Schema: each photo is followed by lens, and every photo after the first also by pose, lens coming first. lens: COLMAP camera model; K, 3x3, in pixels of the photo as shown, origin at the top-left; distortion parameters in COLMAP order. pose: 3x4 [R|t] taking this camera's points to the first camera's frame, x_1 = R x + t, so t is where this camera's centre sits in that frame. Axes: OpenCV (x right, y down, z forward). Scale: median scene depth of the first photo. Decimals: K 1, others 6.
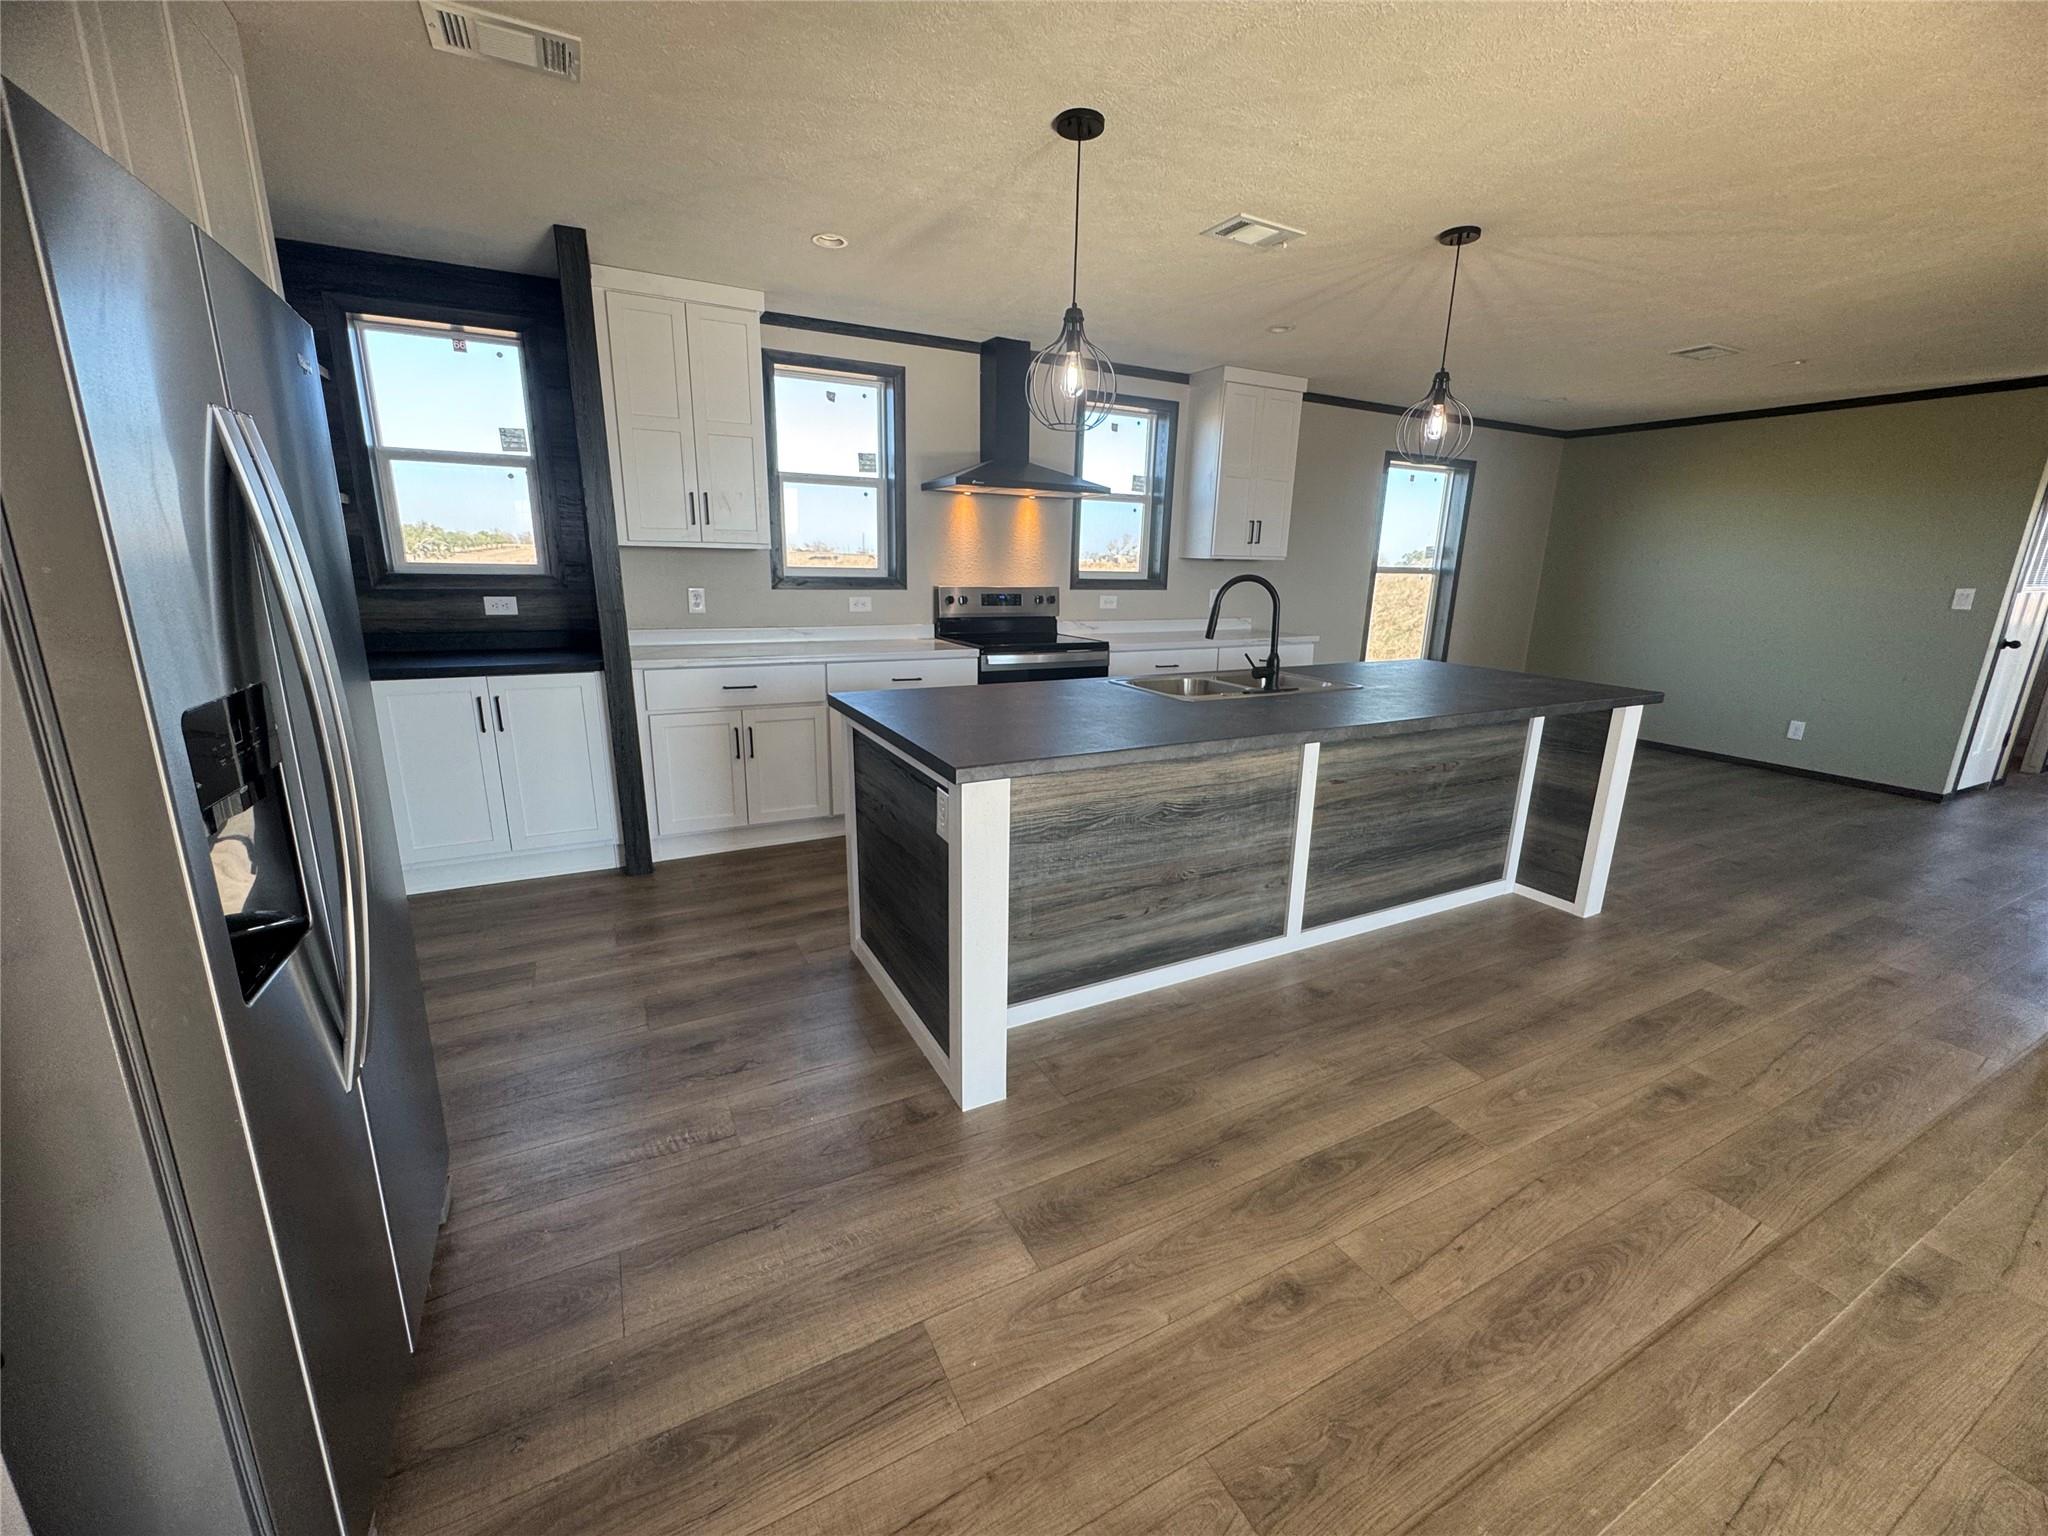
lens RADIAL K [[819.6, 0, 1020.4], [0, 819.6, 767.8], [0, 0, 1]] dist [0.001347, 0.000133]
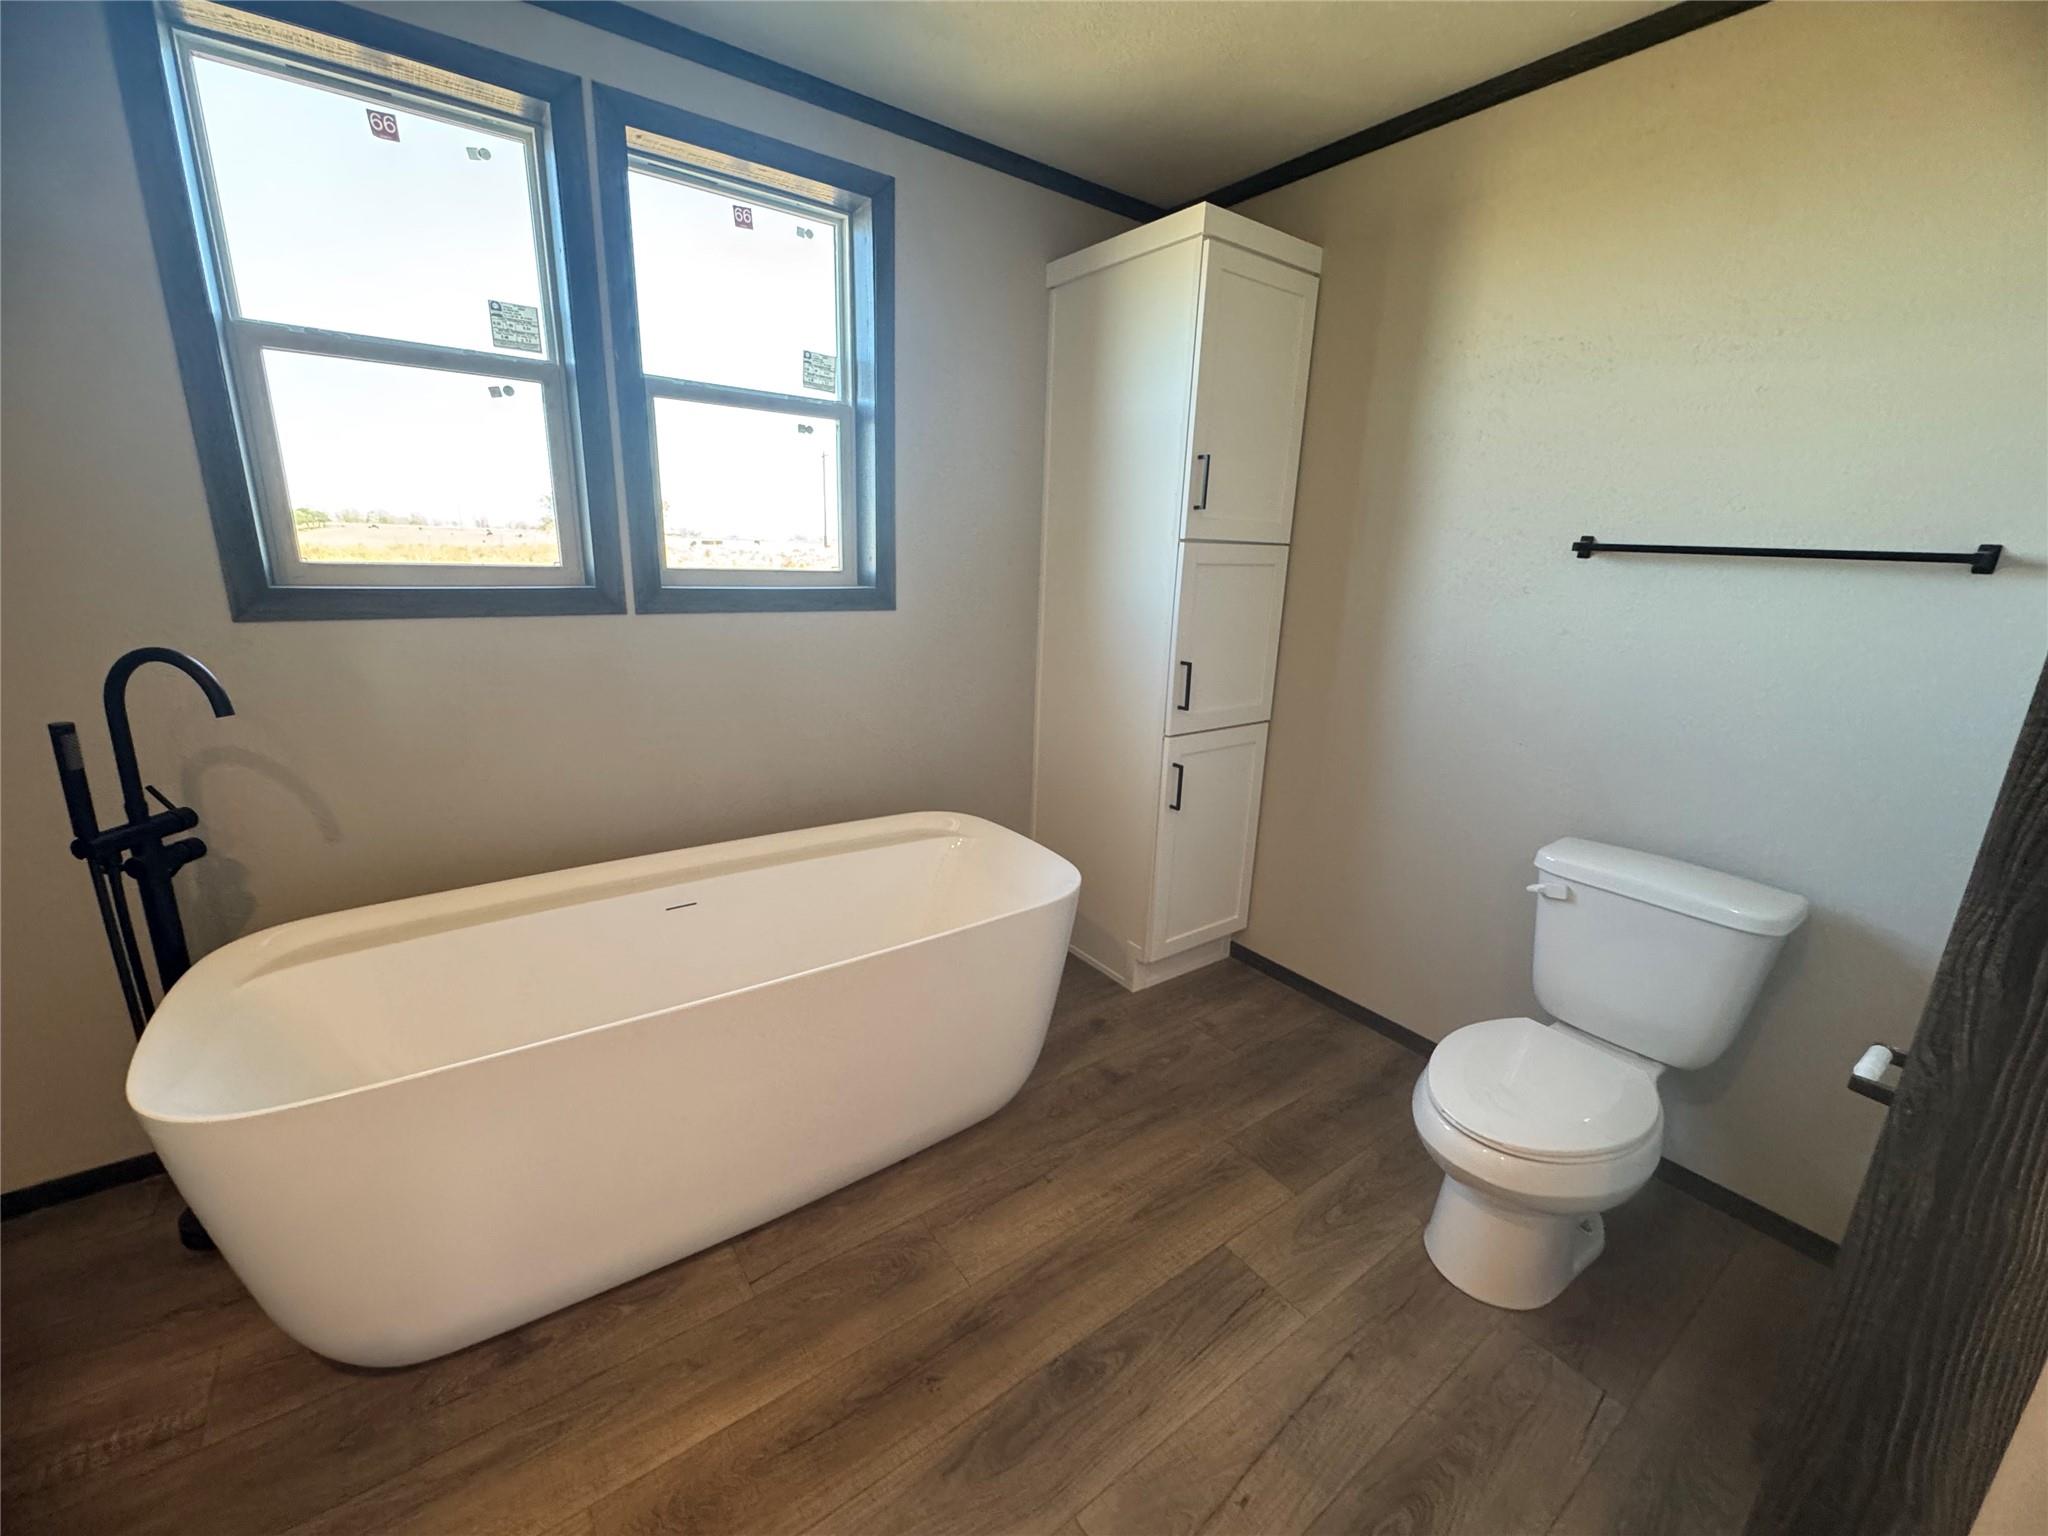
lens RADIAL K [[819.6, 0, 1023.0], [0, 819.6, 760.9], [0, 0, 1]] dist [0.001347, 0.000133]
pose [[0.988726, -0.020770, 0.148286, 0.134341], [0.019832, 0.999773, 0.007804, -0.045586], [-0.148415, -0.004775, 0.988914, 0.168202]]
